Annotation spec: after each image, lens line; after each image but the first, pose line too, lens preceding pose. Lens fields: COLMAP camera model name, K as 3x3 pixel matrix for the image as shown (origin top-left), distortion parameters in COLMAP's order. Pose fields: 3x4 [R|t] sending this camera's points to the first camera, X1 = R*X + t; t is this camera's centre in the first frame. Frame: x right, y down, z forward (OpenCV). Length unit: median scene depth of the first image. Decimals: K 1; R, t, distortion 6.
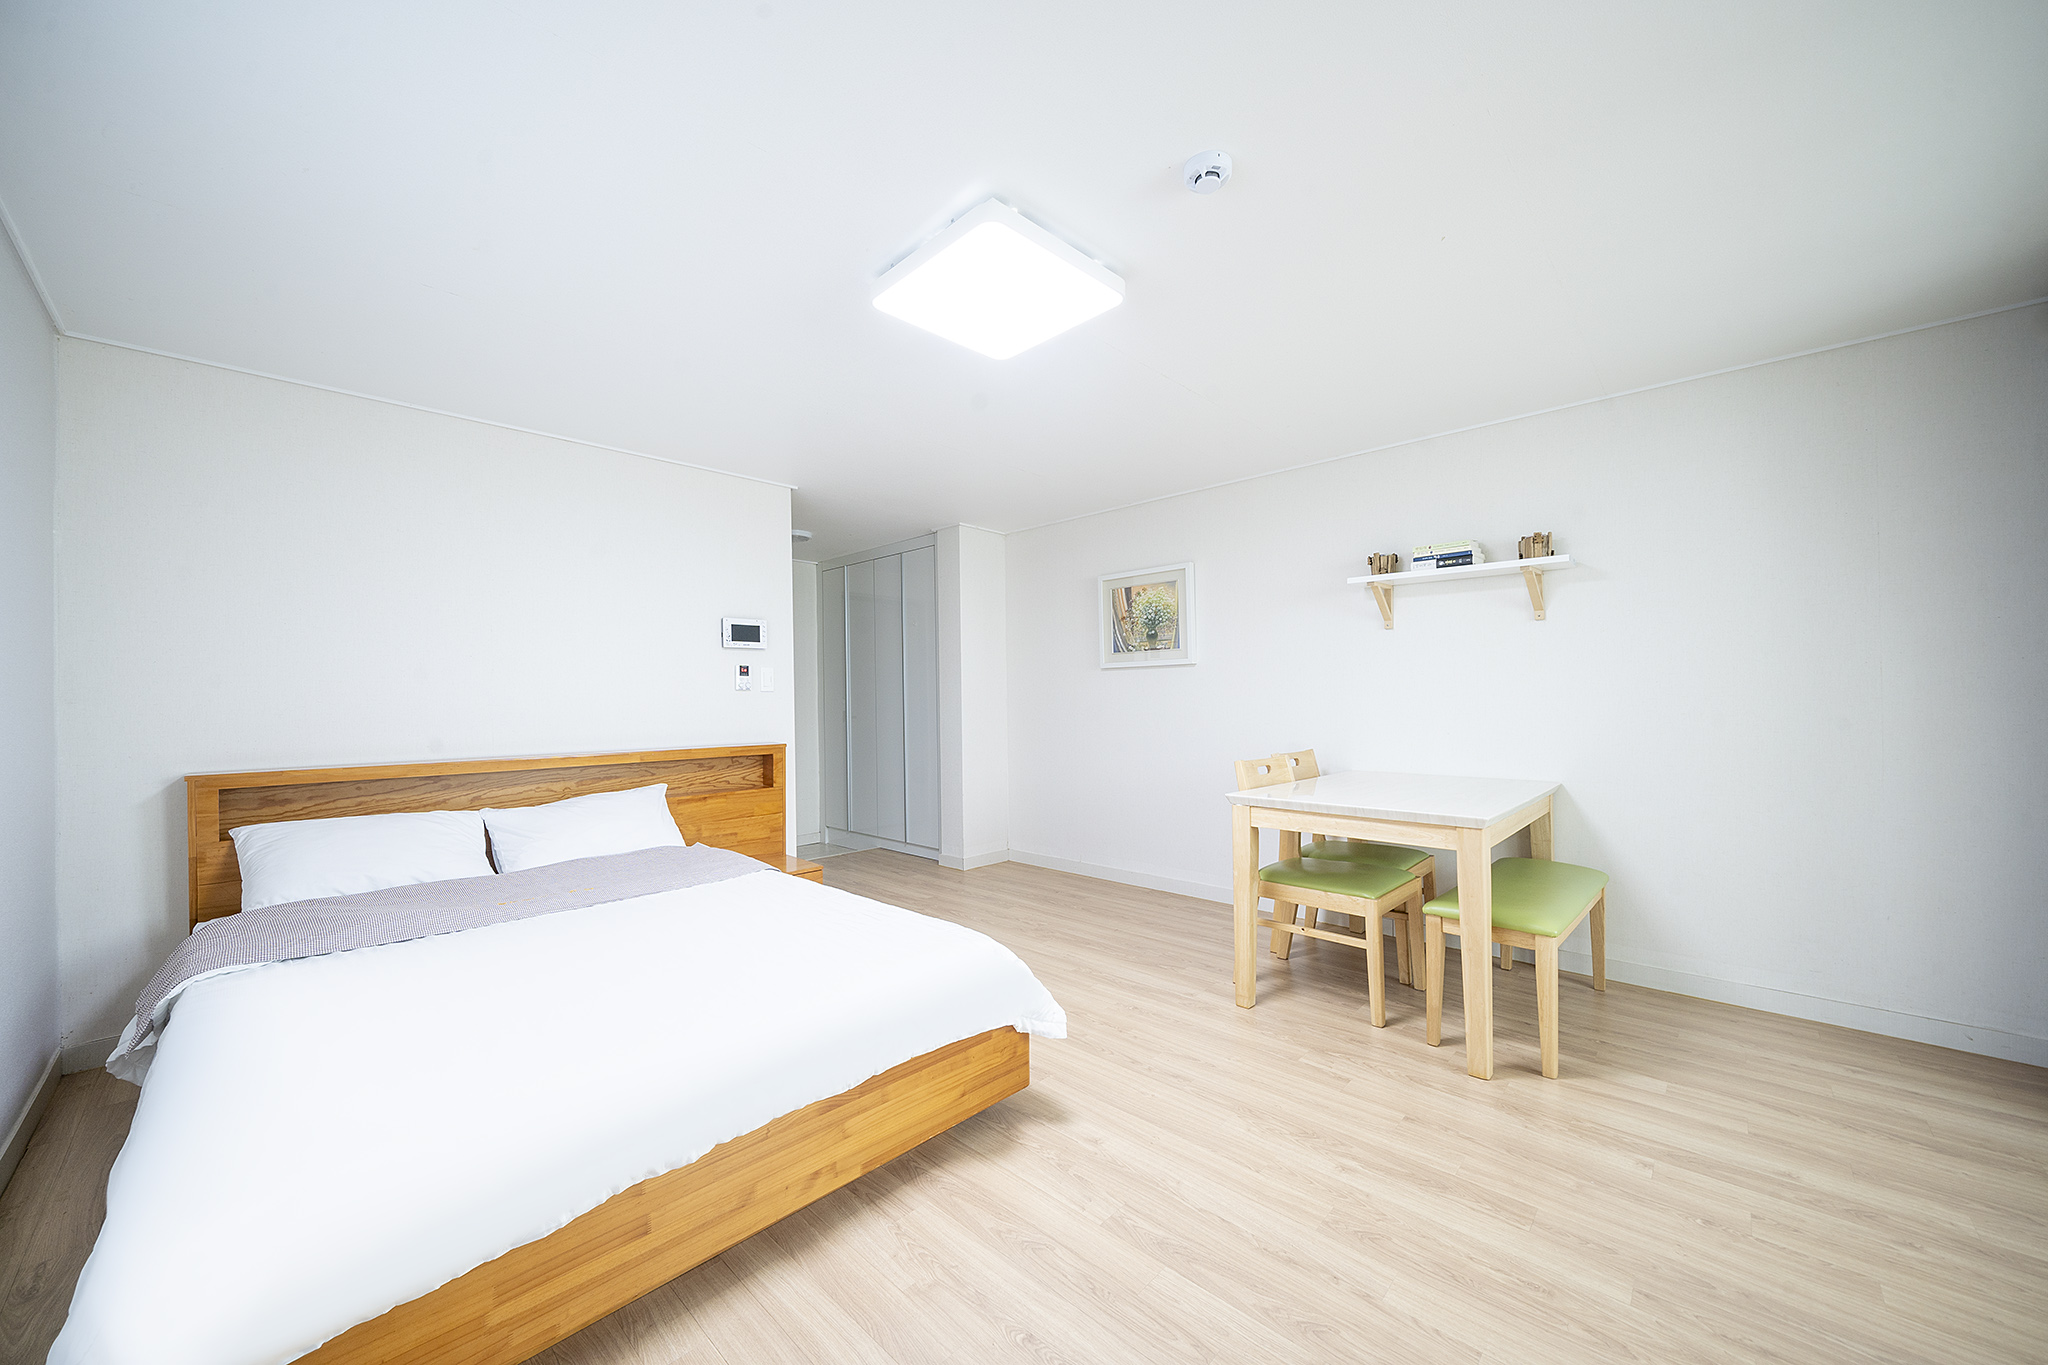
lens RADIAL K [[745.4, 0, 1025.1], [0, 745.4, 699.7], [0, 0, 1]] dist [-0.001233, -0.000112]
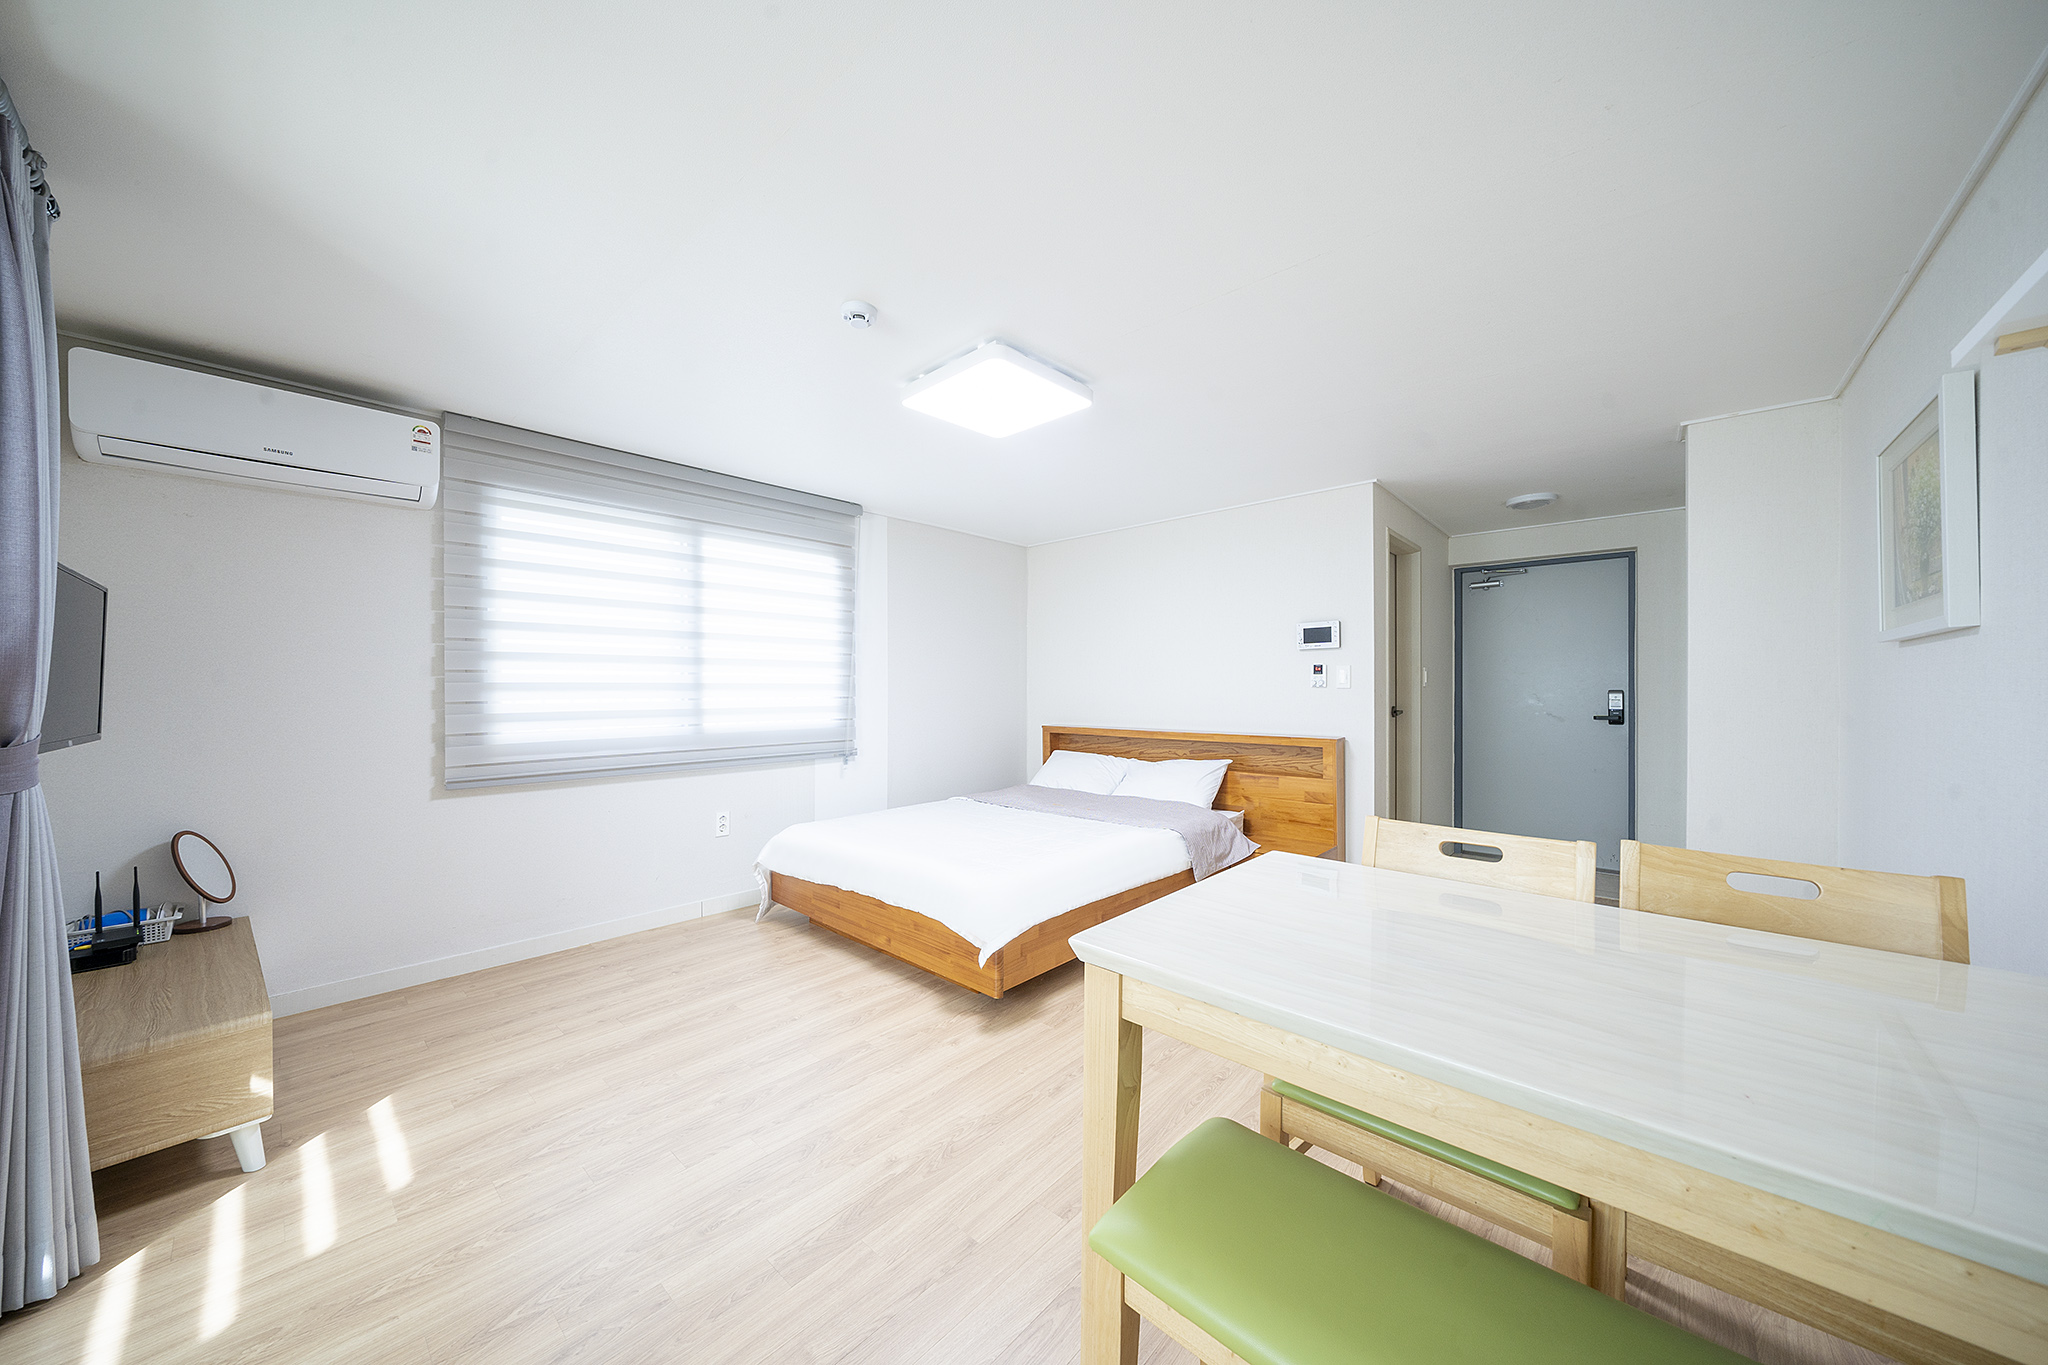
lens RADIAL K [[706.2, 0, 1009.6], [0, 706.2, 695.4], [0, 0, 1]] dist [0.000009, 0.000030]
pose [[0.007944, 0.017436, -0.999816, 1.286698], [0.000195, 0.999848, 0.017438, -0.037082], [0.999968, -0.000334, 0.007939, 1.057239]]
